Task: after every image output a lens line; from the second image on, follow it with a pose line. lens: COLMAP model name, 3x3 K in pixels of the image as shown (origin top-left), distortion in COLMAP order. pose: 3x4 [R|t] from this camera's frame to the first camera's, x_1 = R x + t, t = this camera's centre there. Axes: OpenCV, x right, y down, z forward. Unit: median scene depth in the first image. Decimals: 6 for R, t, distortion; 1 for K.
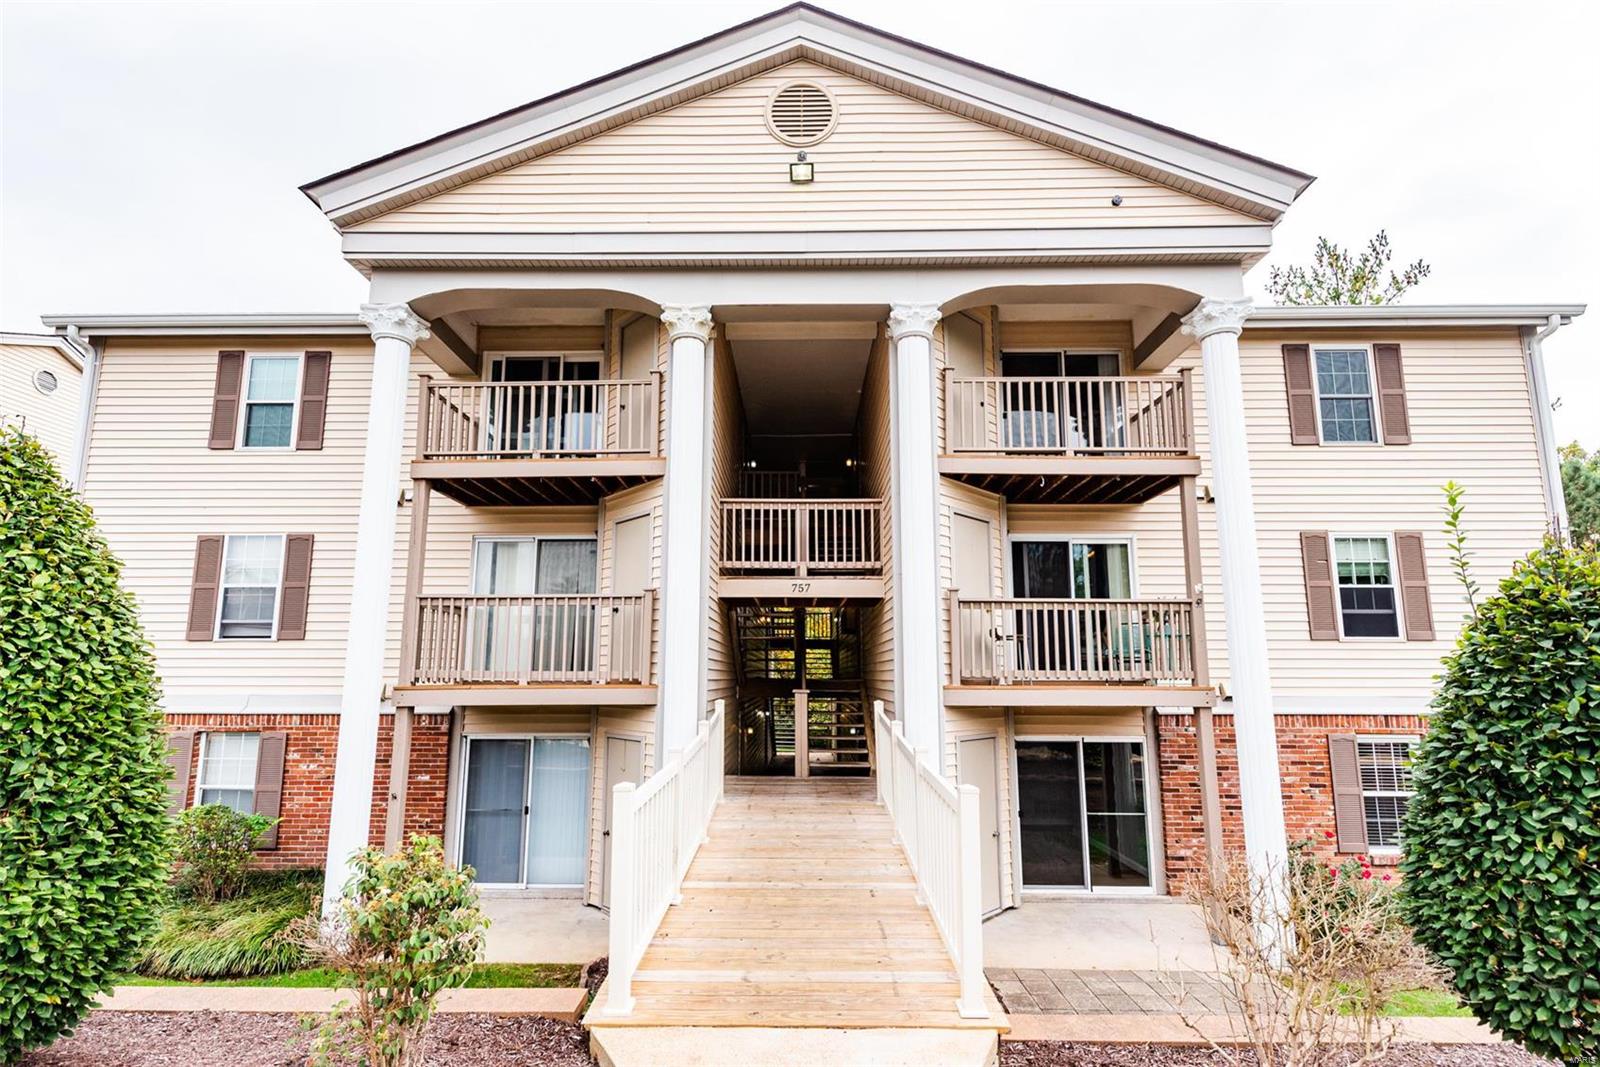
lens RADIAL K [[698.4, 0, 799.0], [0, 698.4, 540.9], [0, 0, 1]] dist [-0.000245, -0.000265]
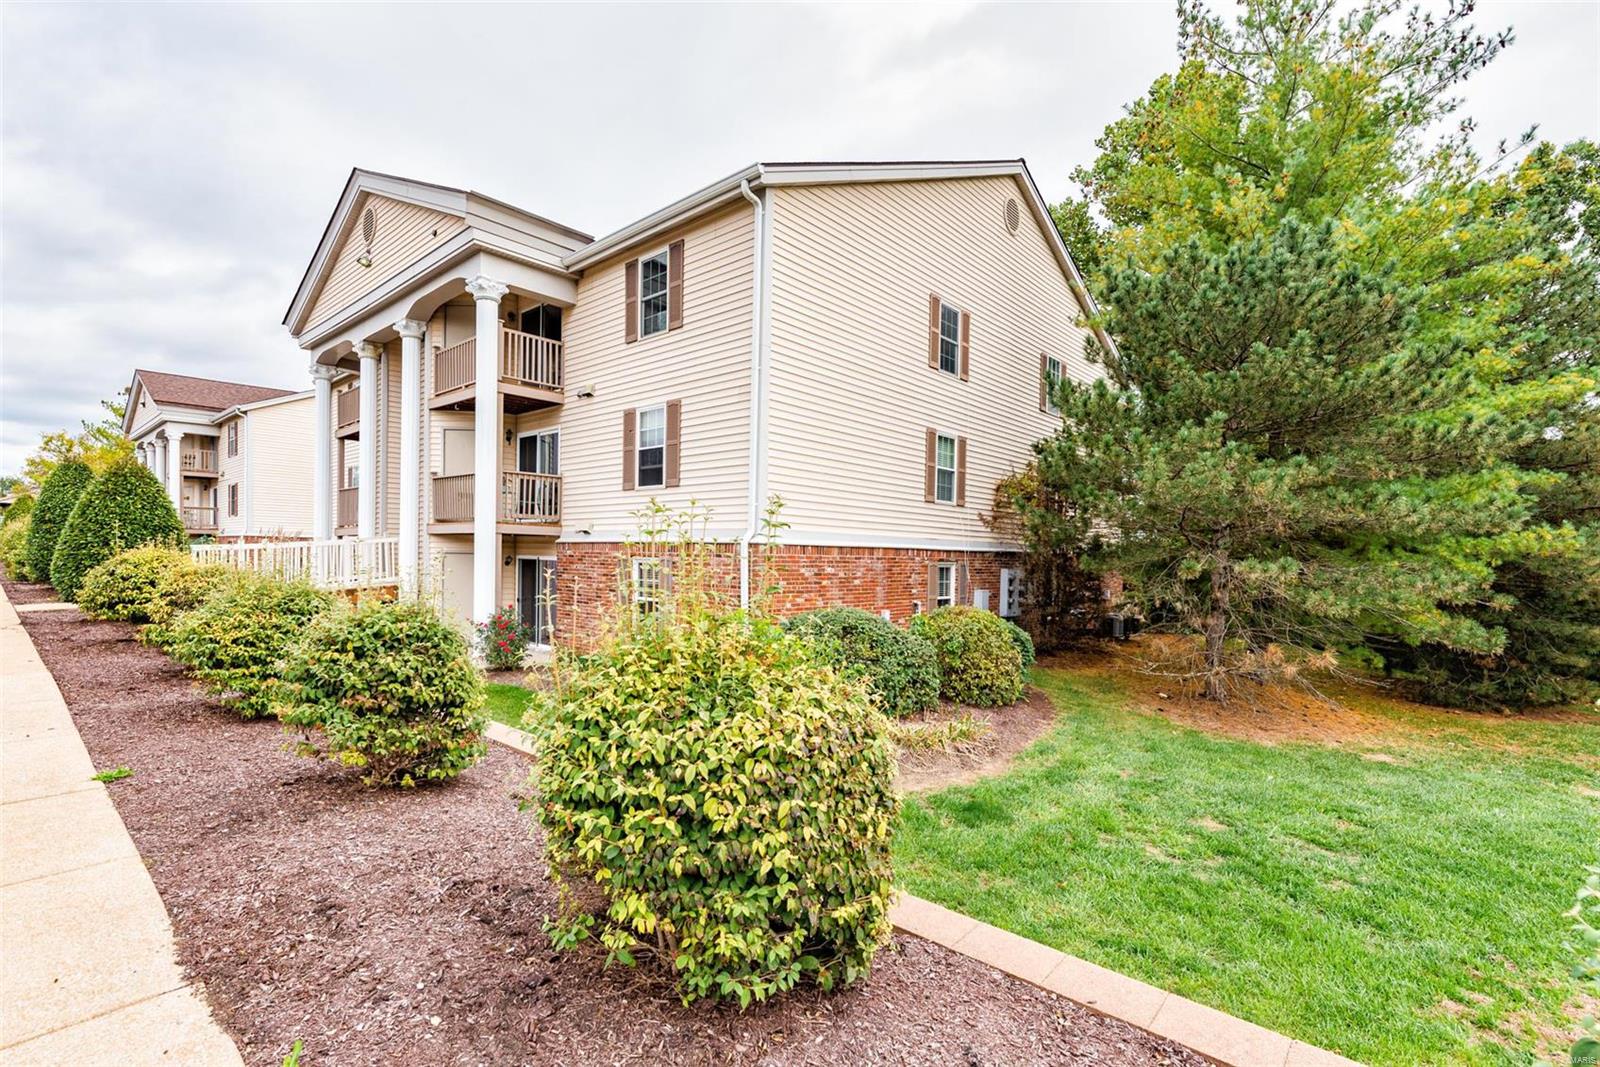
lens RADIAL K [[698.4, 0, 797.8], [0, 698.4, 534.6], [0, 0, 1]] dist [-0.000245, -0.000265]
pose [[0.760168, -0.001276, -0.649726, 1.845406], [0.090305, 0.990500, 0.103710, 0.114101], [0.643421, -0.137510, 0.753061, 0.169045]]
